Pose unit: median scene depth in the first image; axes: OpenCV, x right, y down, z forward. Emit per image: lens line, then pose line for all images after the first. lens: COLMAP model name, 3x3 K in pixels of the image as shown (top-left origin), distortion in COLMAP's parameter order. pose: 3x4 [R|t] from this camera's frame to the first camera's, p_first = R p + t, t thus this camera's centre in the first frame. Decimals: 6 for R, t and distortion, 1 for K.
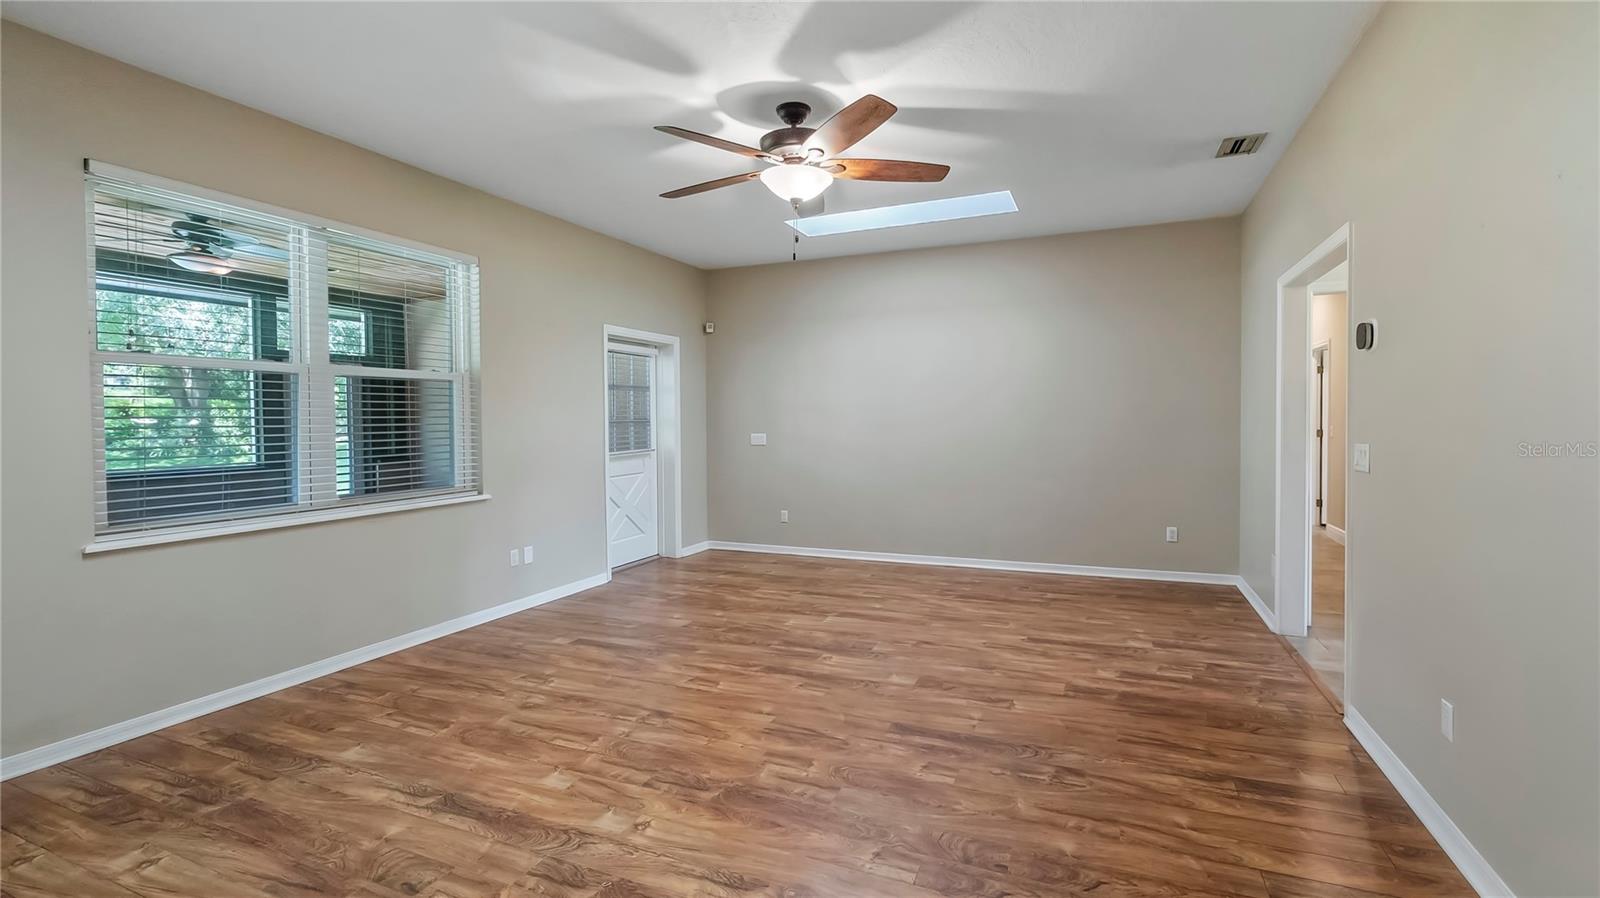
lens RADIAL K [[643.2, 0, 807.0], [0, 643.2, 435.5], [0, 0, 1]] dist [-0.008340, 0.001410]
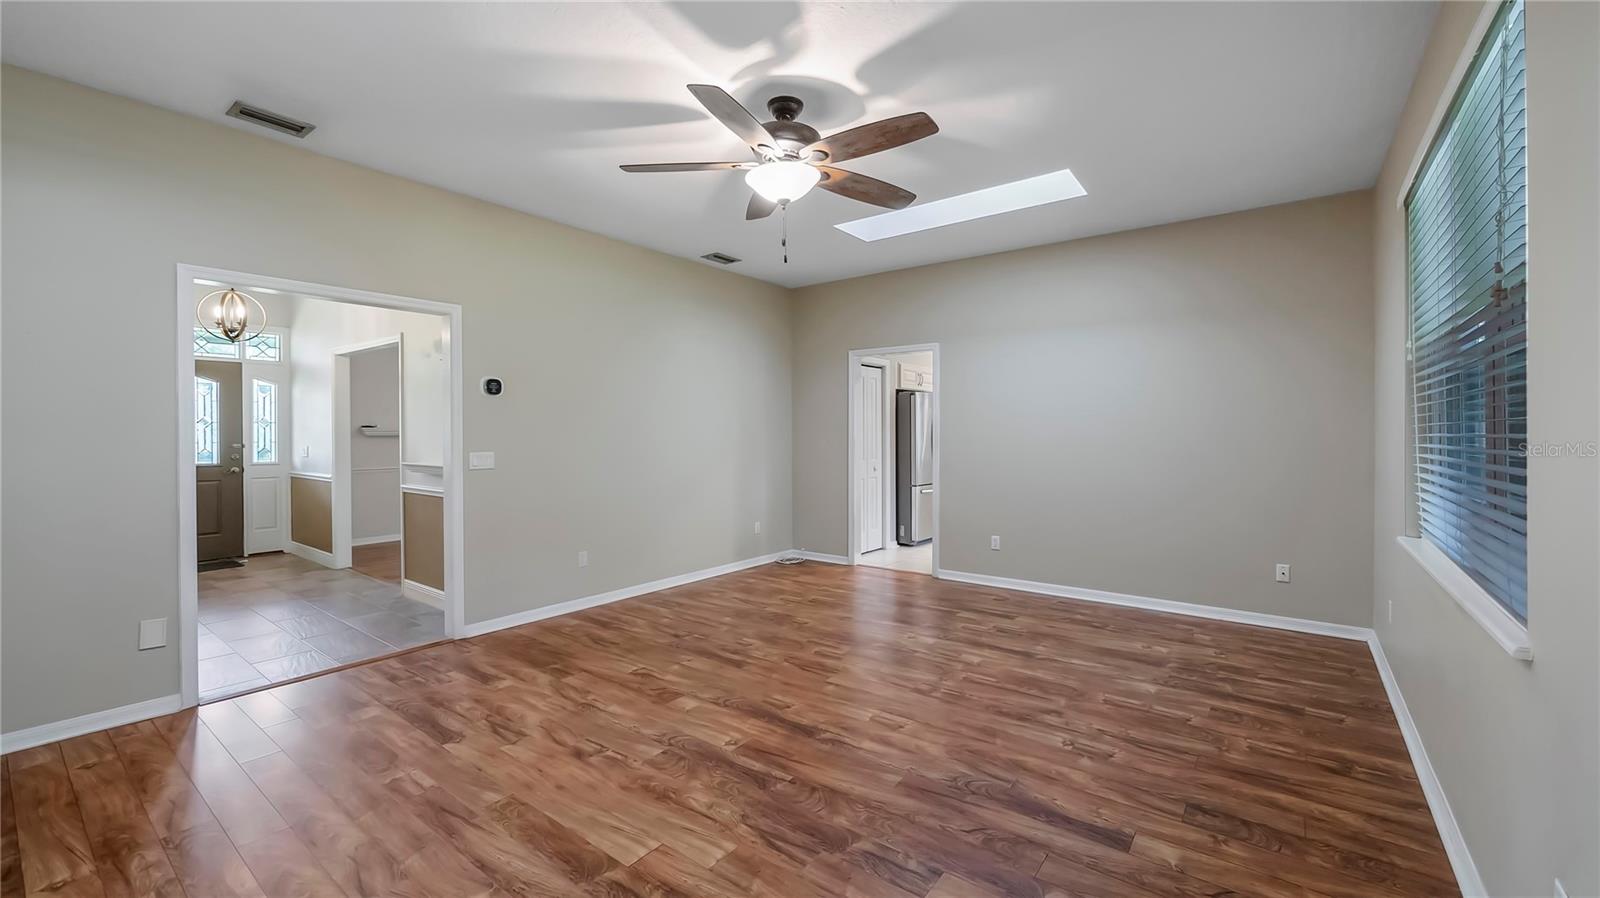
lens RADIAL K [[643.2, 0, 833.7], [0, 643.2, 446.8], [0, 0, 1]] dist [-0.008340, 0.001410]
pose [[-0.978032, 0.006377, 0.208355, -0.294278], [0.015721, 0.998942, 0.043225, -0.054762], [-0.207859, 0.045551, -0.977098, 1.986438]]
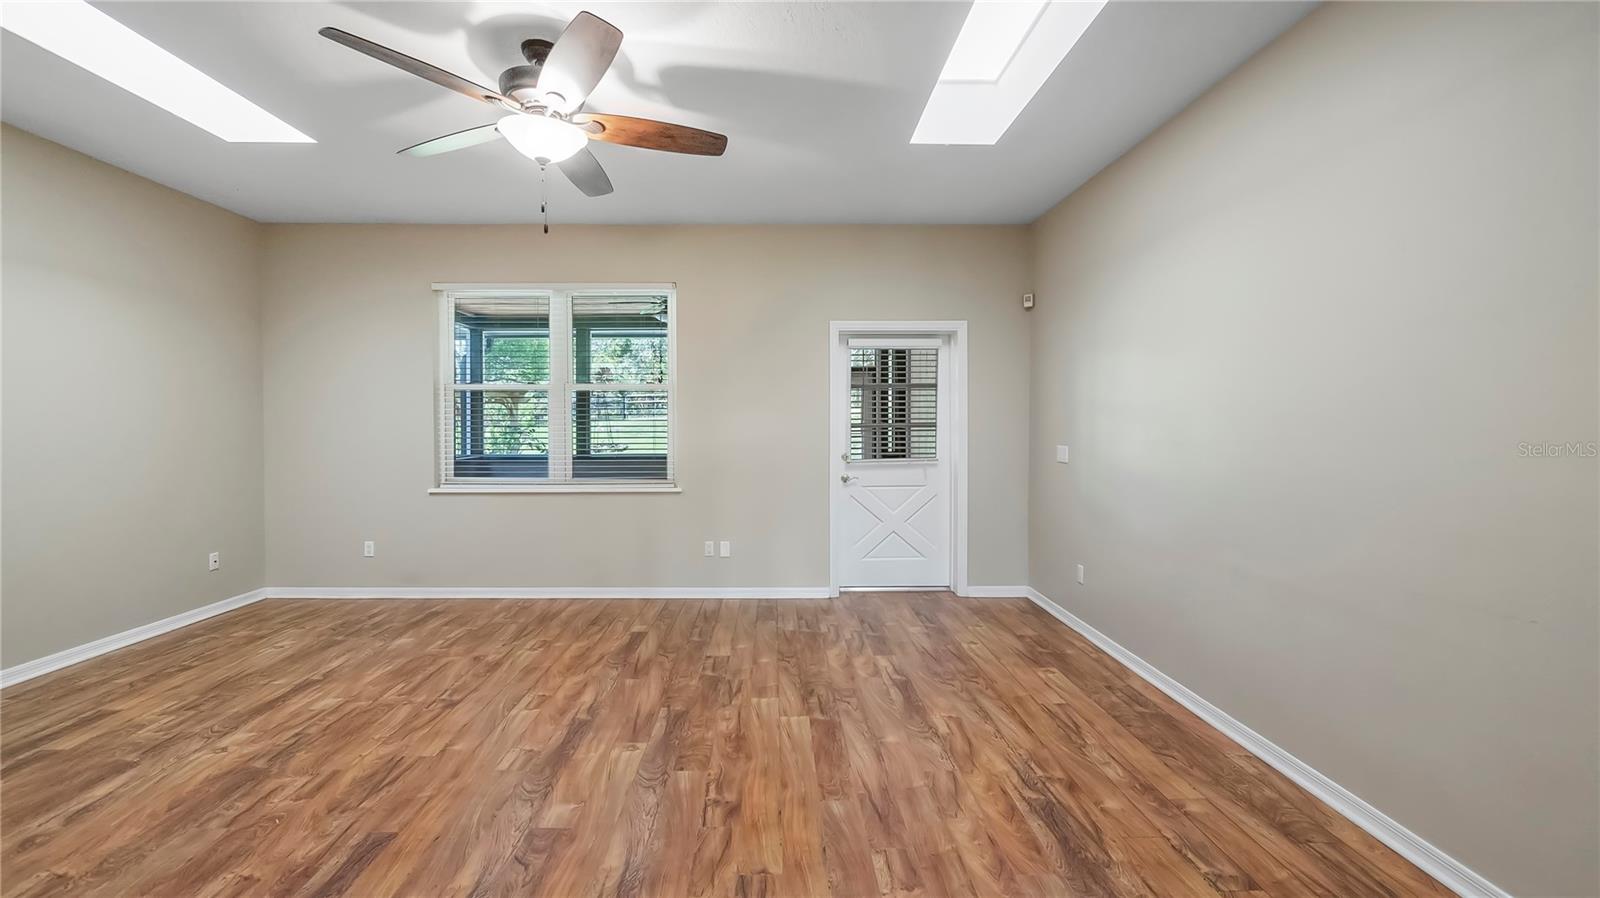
lens RADIAL K [[643.2, 0, 803.3], [0, 643.2, 439.5], [0, 0, 1]] dist [-0.008340, 0.001410]
pose [[0.441202, 0.034387, -0.896749, 0.900317], [-0.026145, 0.999334, 0.025457, -0.045034], [0.897027, 0.012213, 0.441808, 0.971455]]
